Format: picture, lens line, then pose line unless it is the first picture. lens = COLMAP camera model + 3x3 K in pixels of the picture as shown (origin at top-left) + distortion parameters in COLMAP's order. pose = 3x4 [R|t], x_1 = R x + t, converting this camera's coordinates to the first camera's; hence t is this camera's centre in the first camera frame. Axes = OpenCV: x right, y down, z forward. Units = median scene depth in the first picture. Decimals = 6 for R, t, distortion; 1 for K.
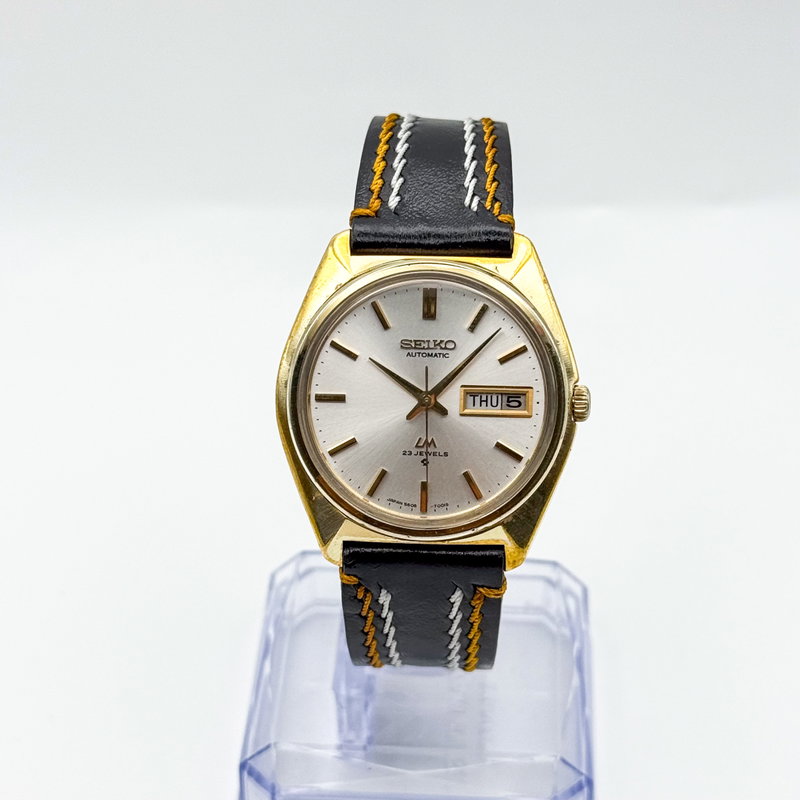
lens RADIAL K [[2001.7, 0, 400.0], [0, 2001.7, 400.0], [0, 0, 1]] dist [0.004750, -0.085955]
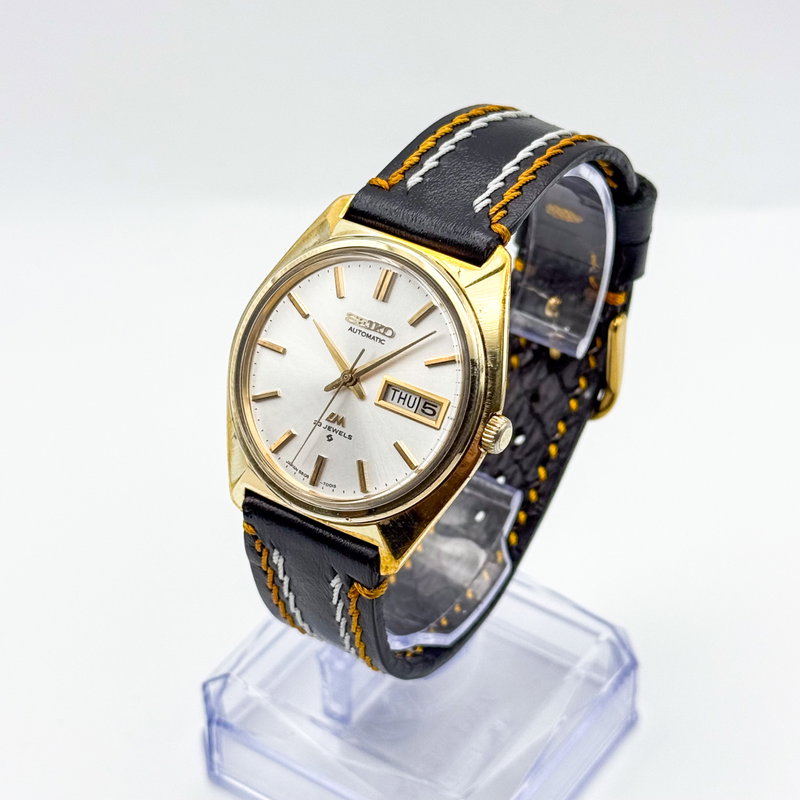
lens RADIAL K [[2001.7, 0, 400.0], [0, 2001.7, 400.0], [0, 0, 1]] dist [0.004750, -0.085955]
pose [[0.859203, 0.317555, -0.401160, 0.427791], [-0.316980, 0.945858, 0.069829, -0.065660], [0.401615, 0.067163, 0.913343, 0.116133]]
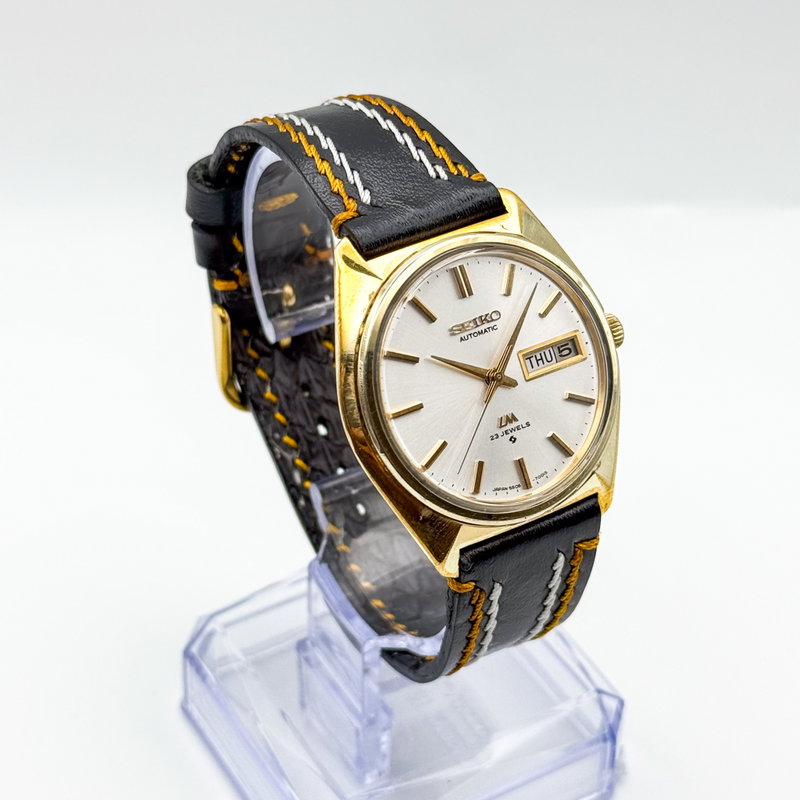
lens RADIAL K [[2001.7, 0, 400.0], [0, 2001.7, 400.0], [0, 0, 1]] dist [0.004750, -0.085955]
pose [[0.834638, -0.335868, 0.436546, -0.443530], [0.331615, 0.939244, 0.088613, -0.089320], [-0.439786, 0.070805, 0.895307, 0.161988]]
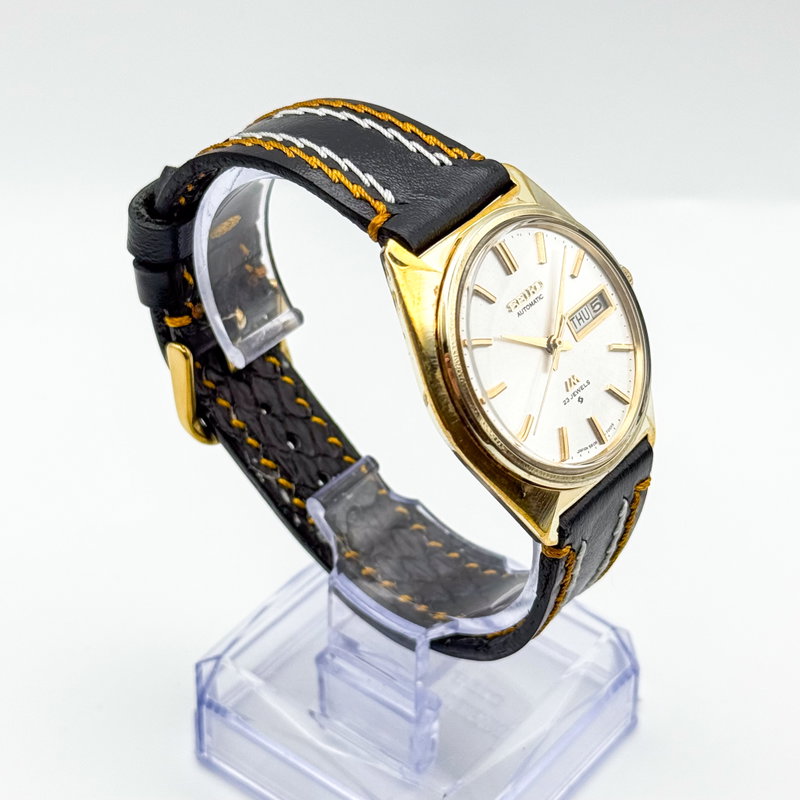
lens RADIAL K [[2001.7, 0, 400.0], [0, 2001.7, 400.0], [0, 0, 1]] dist [0.004750, -0.085955]
pose [[0.581247, -0.500403, 0.641677, -0.667356], [0.490125, 0.844768, 0.214813, -0.222680], [-0.649561, 0.189643, 0.736279, 0.331709]]
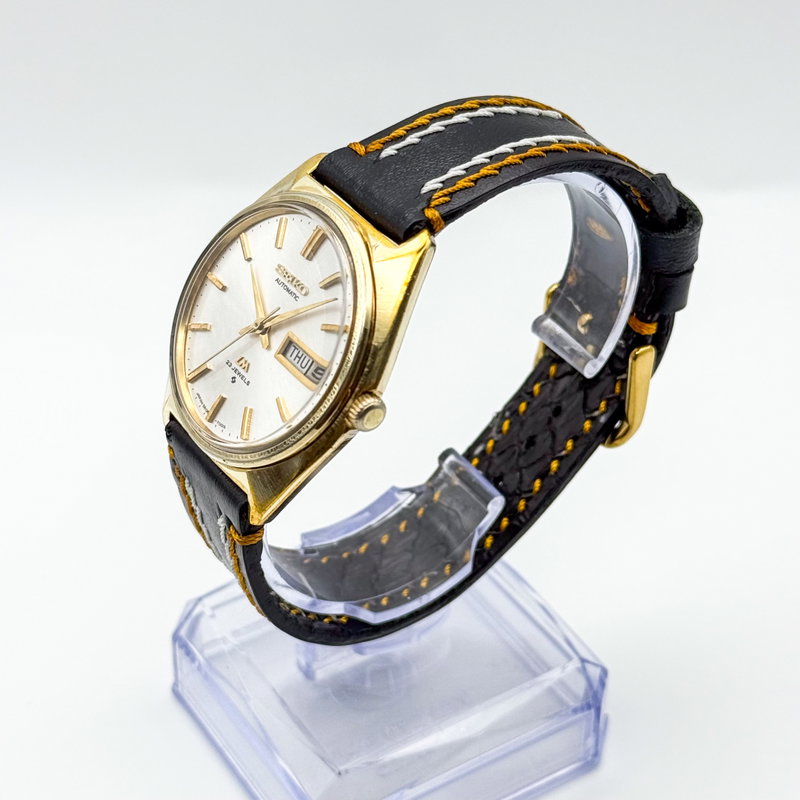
lens RADIAL K [[2001.7, 0, 400.0], [0, 2001.7, 400.0], [0, 0, 1]] dist [0.004750, -0.085955]
pose [[0.587545, 0.497160, -0.638453, 0.699366], [-0.494943, 0.844996, 0.202516, -0.202378], [0.640173, 0.197010, 0.742540, 0.313459]]
